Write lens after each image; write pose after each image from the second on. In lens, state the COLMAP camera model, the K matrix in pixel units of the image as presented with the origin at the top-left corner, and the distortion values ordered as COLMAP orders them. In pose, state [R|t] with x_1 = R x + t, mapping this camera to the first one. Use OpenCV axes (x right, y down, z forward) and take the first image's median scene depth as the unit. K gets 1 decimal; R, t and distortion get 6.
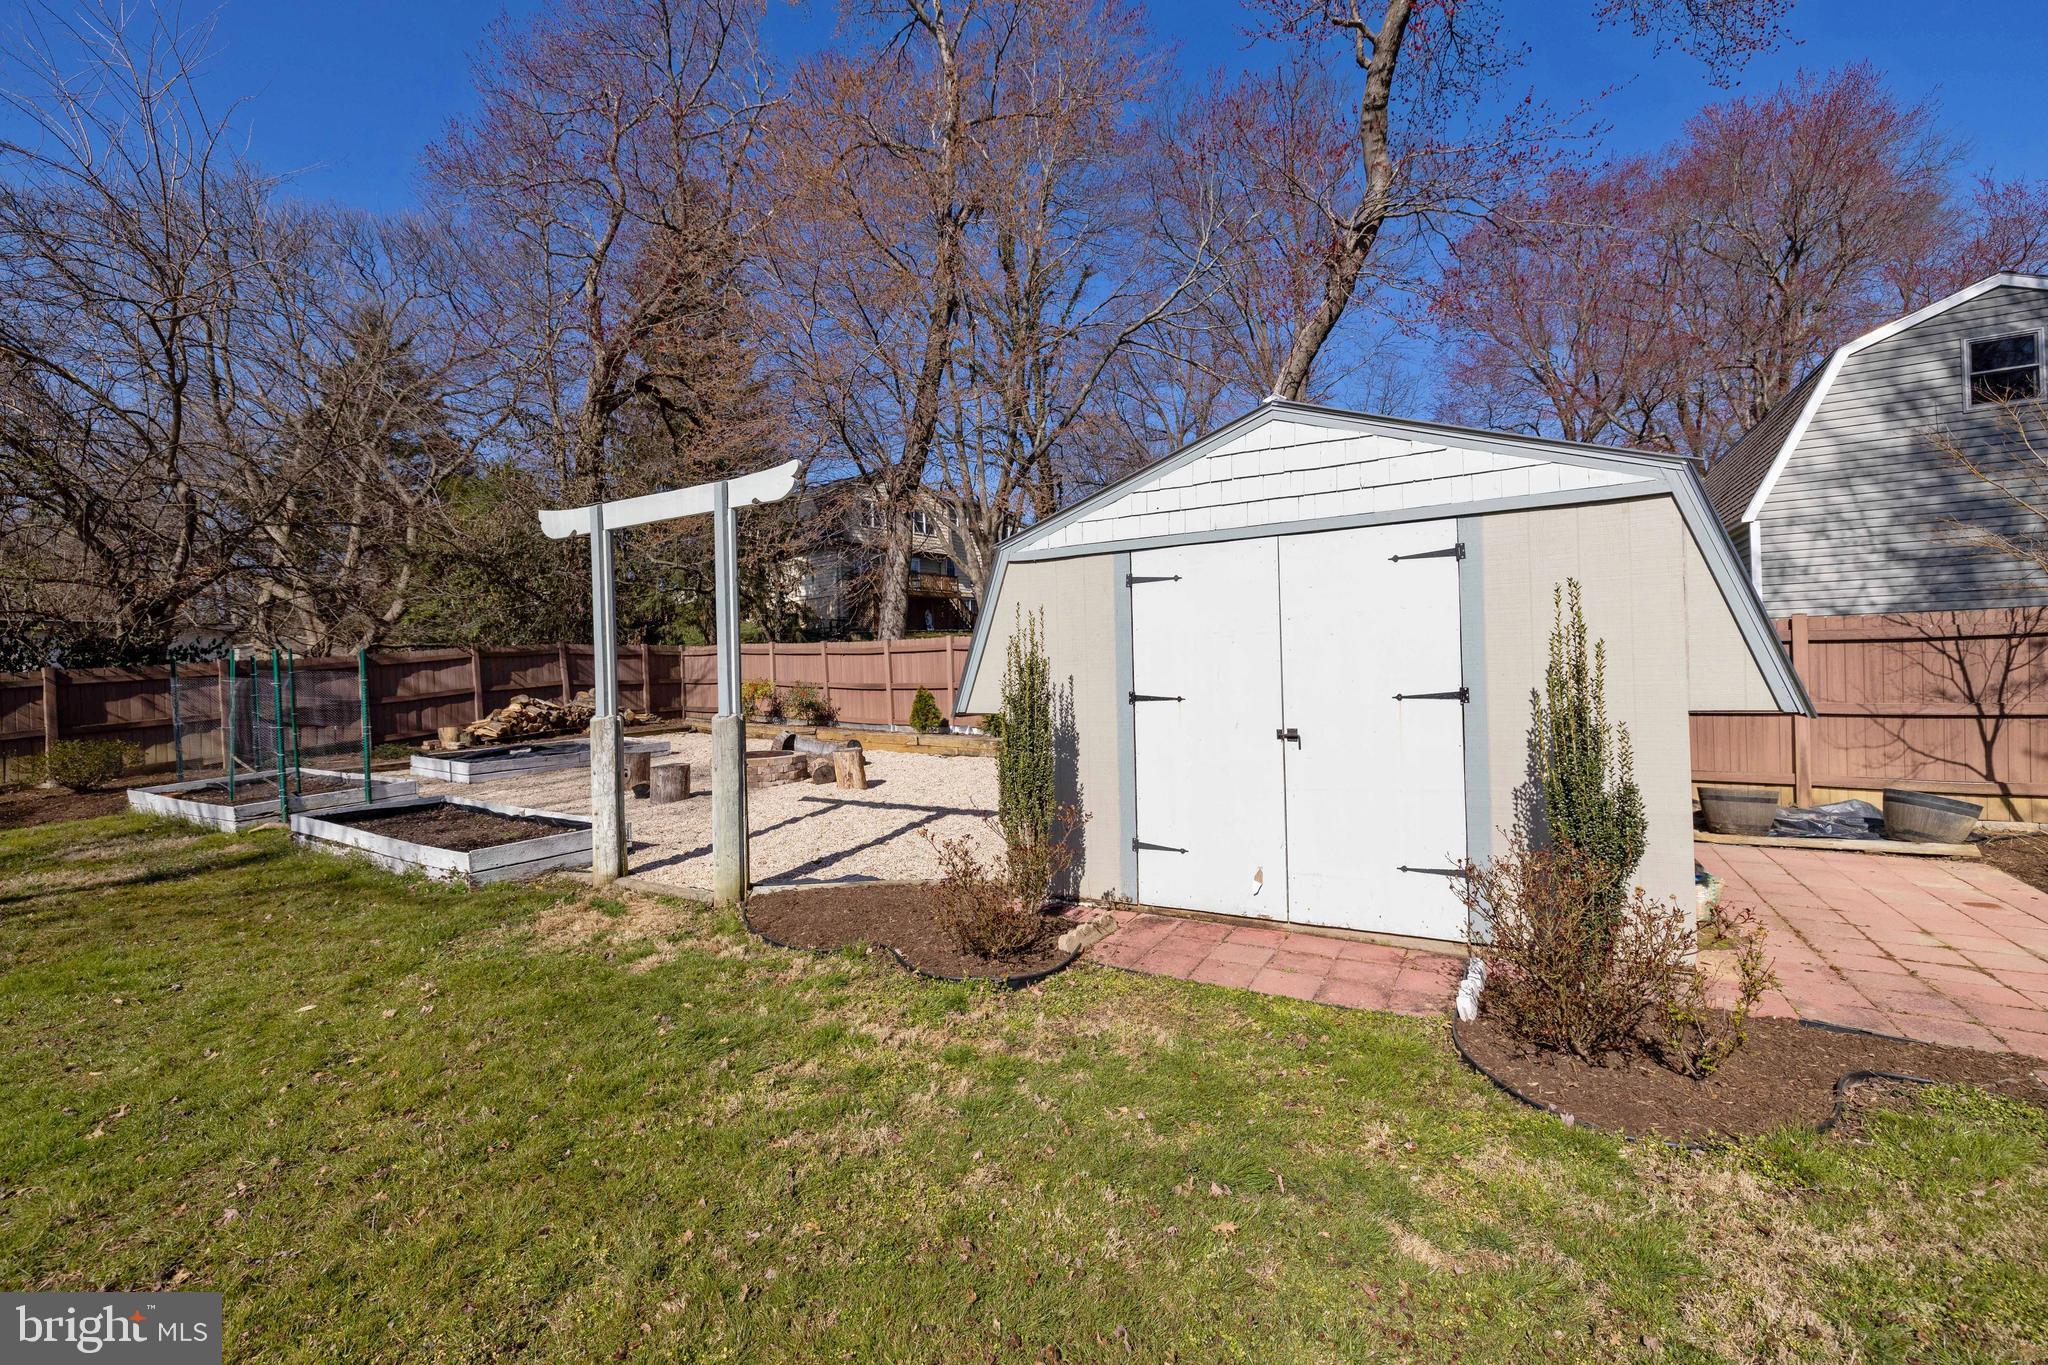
lens RADIAL K [[836.2, 0, 1029.0], [0, 836.2, 676.3], [0, 0, 1]] dist [-0.010376, -0.000015]
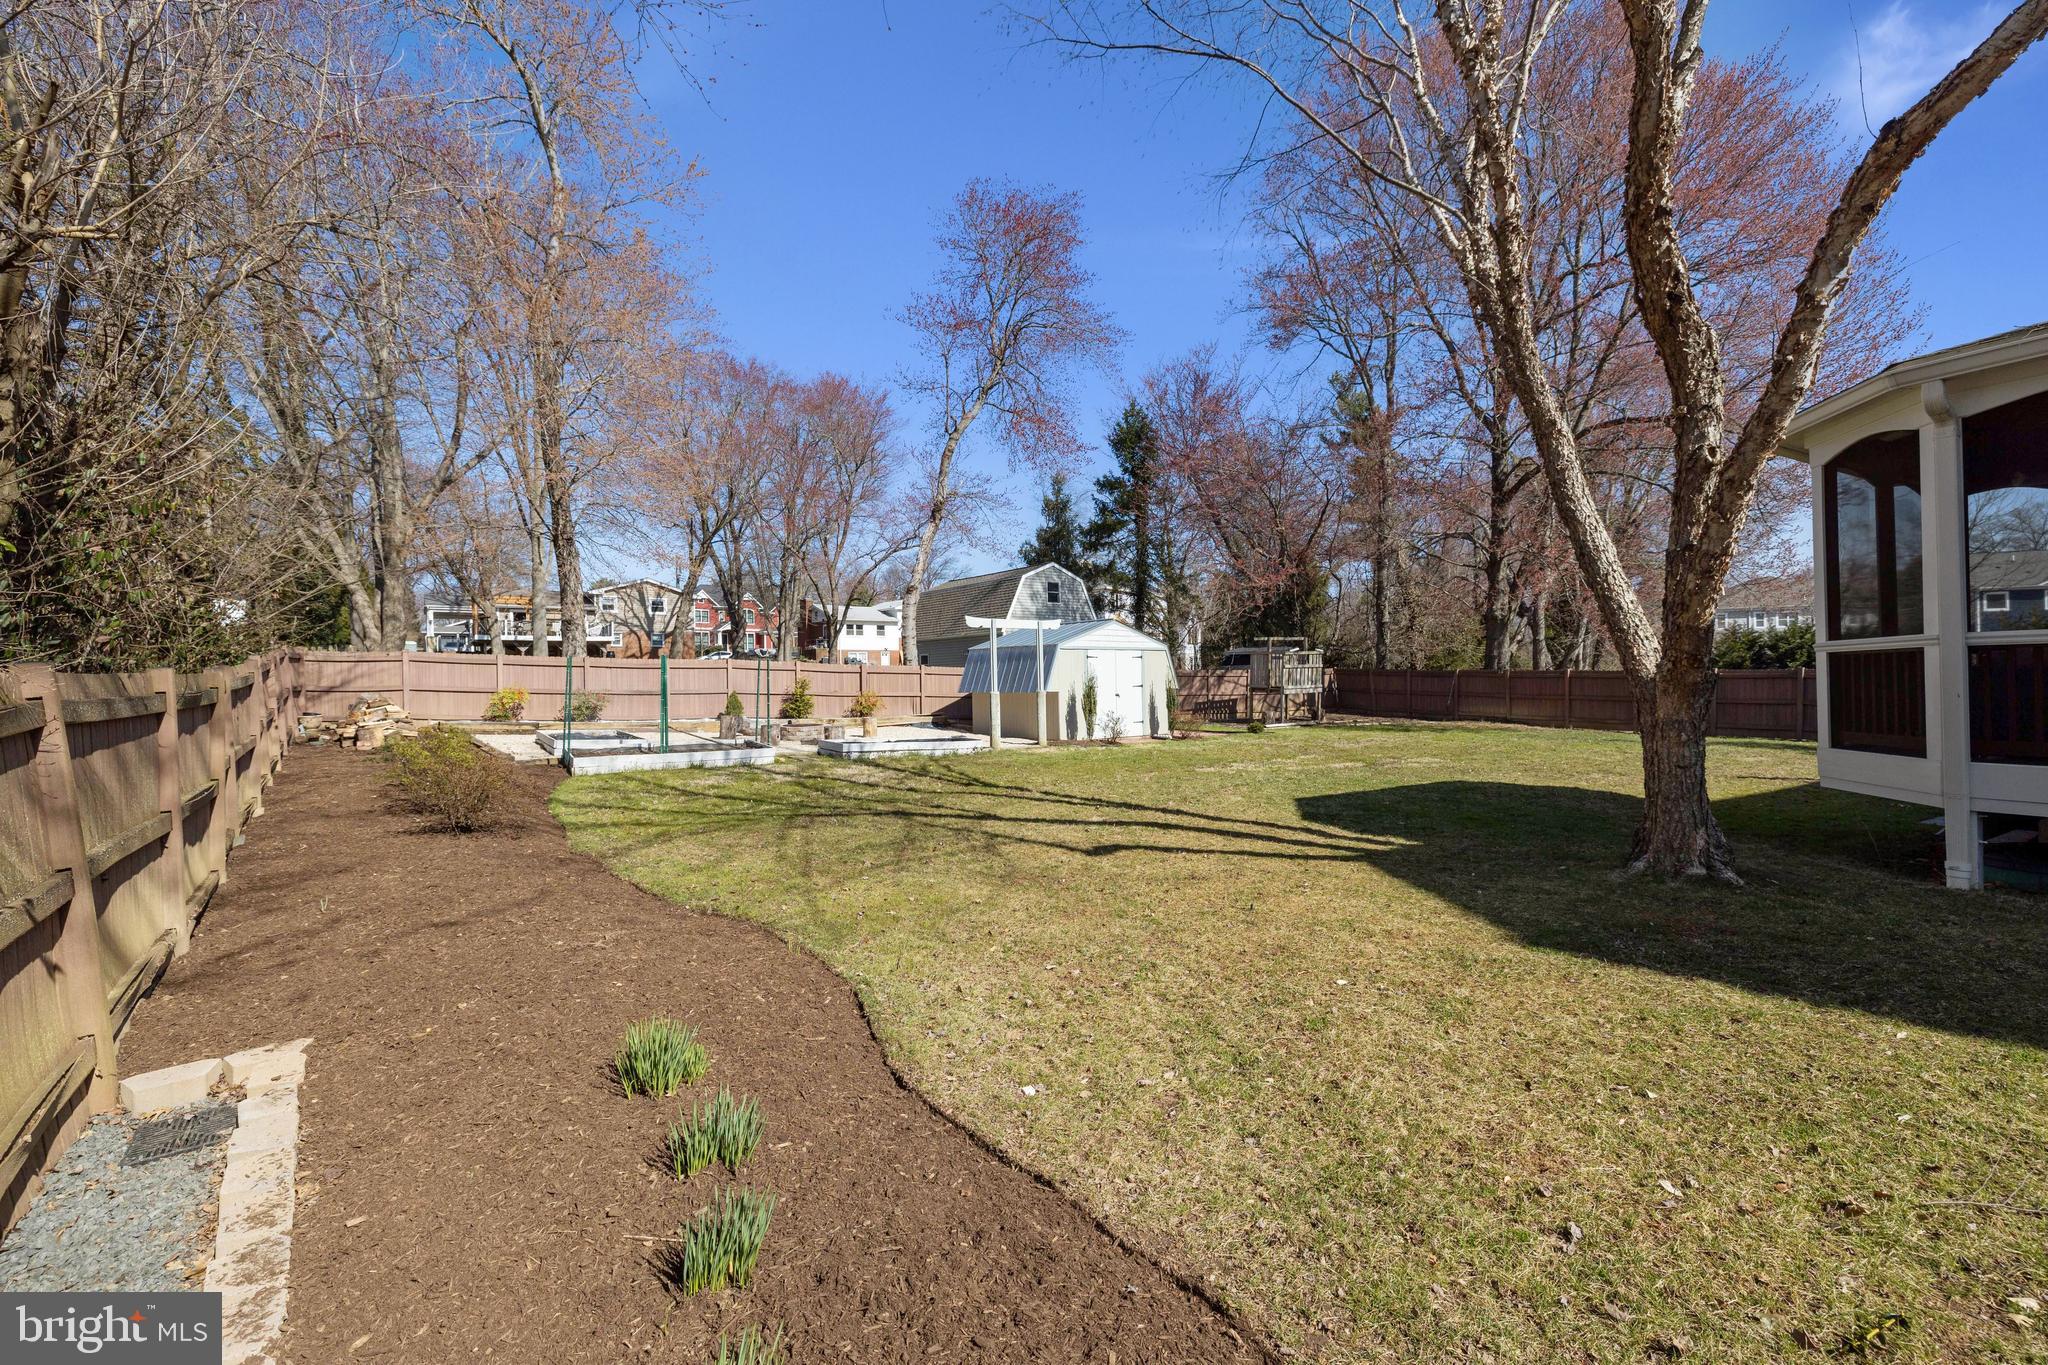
lens RADIAL K [[852.0, 0, 1024.0], [0, 852.0, 682.5], [0, 0, 1]] dist [-0.000759, 0.000031]
pose [[0.368987, 0.020131, 0.929217, -1.873597], [0.007009, 0.999677, -0.024441, 0.050886], [-0.929408, 0.015531, 0.368726, -0.093930]]
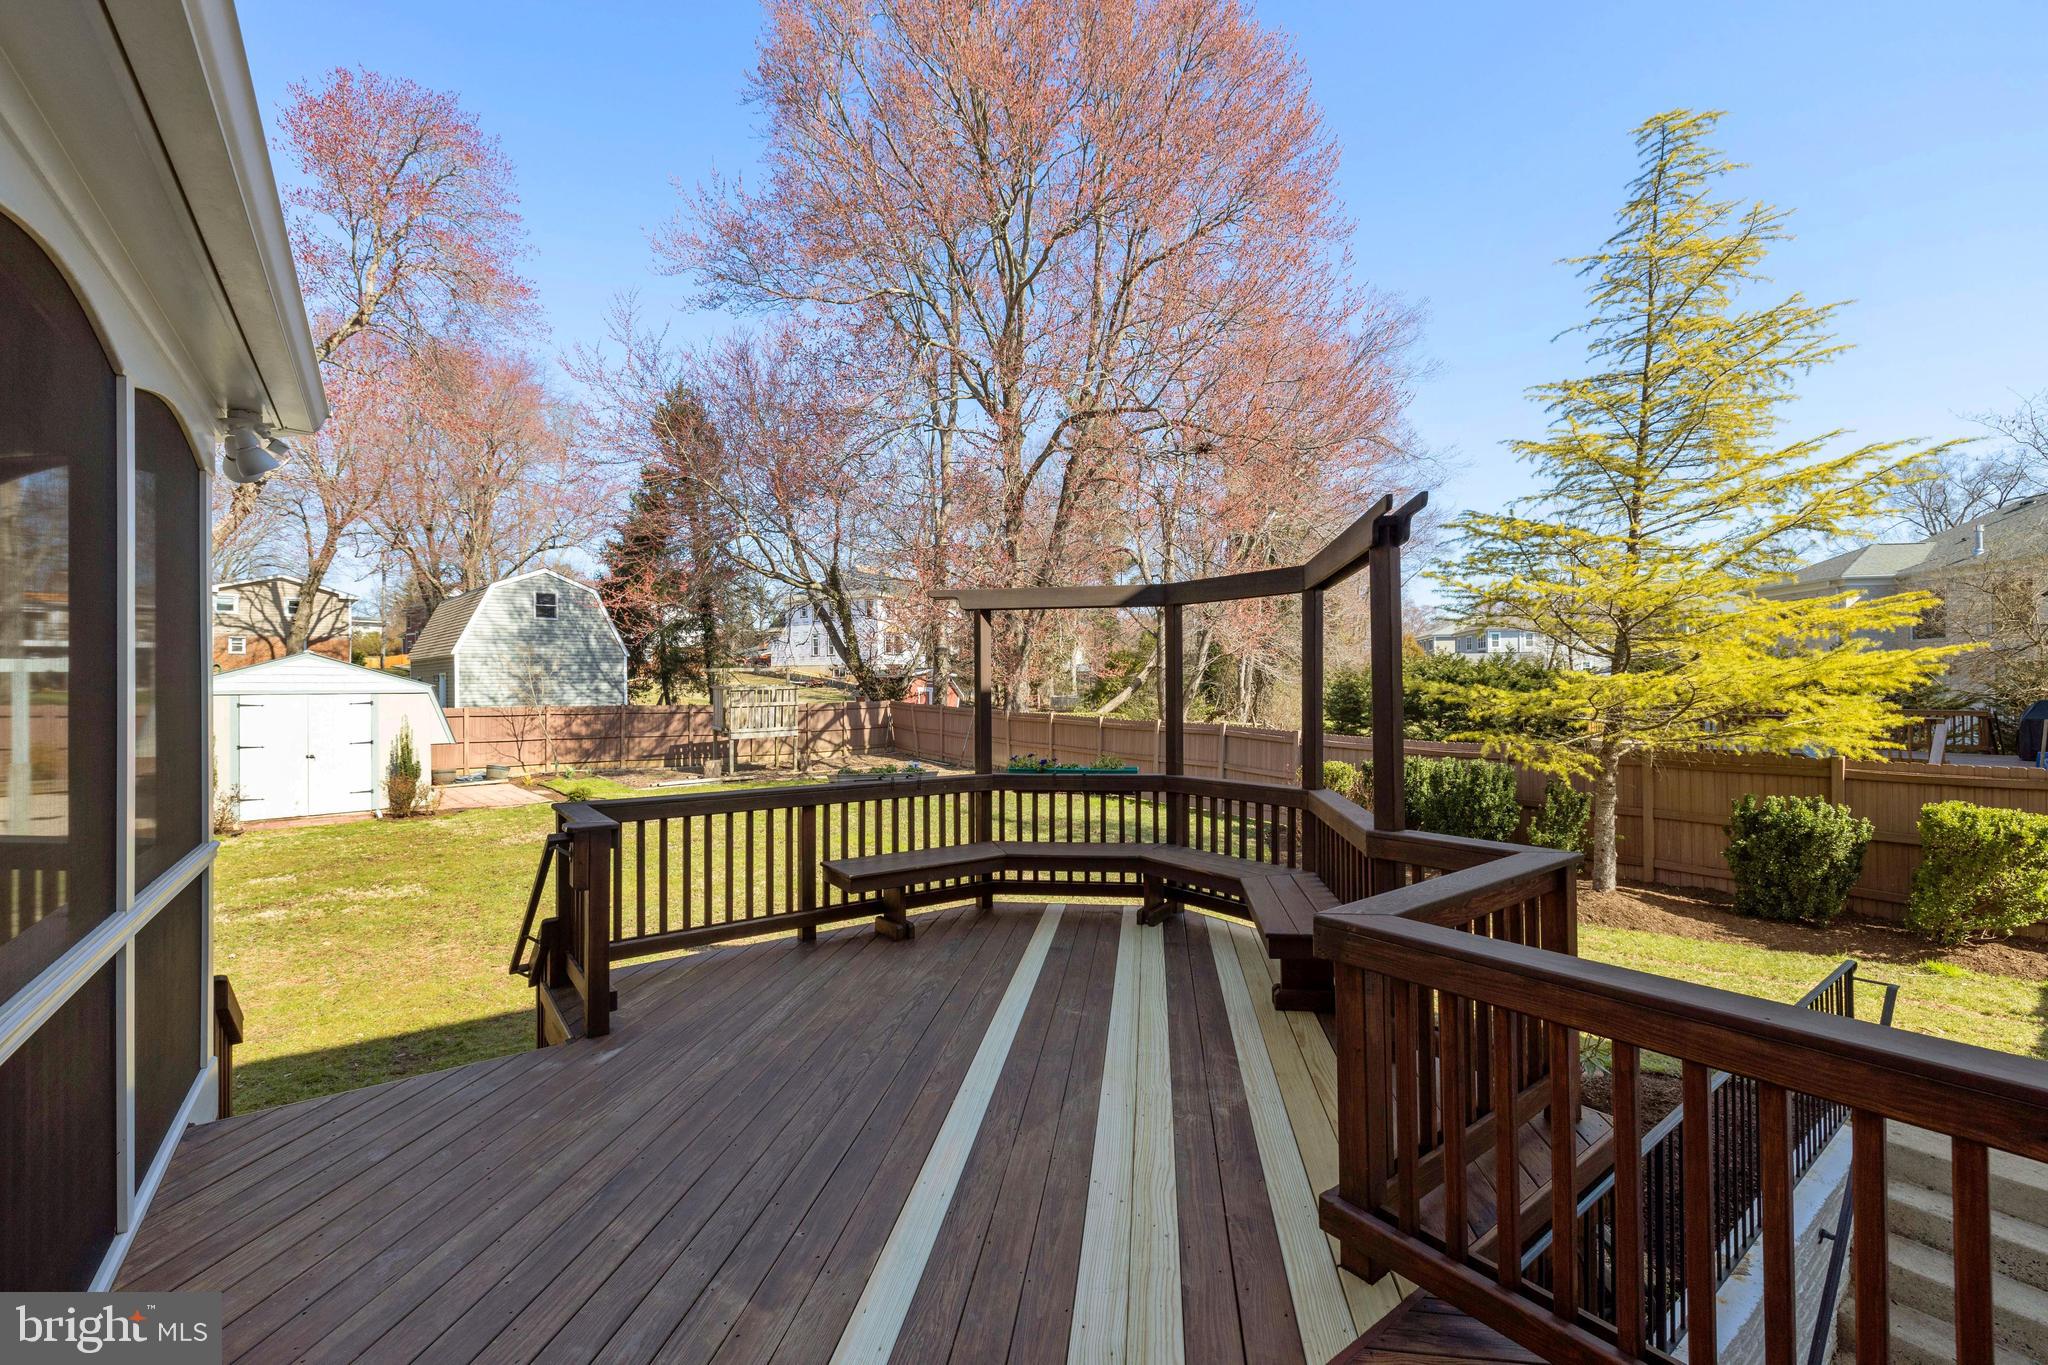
lens RADIAL K [[852.0, 0, 1024.0], [0, 852.0, 682.5], [0, 0, 1]] dist [-0.000759, 0.000031]
pose [[0.281049, 0.027023, 0.959313, -0.950810], [-0.000686, 0.999609, -0.027957, -0.057624], [-0.959693, 0.007199, 0.280957, -1.175774]]
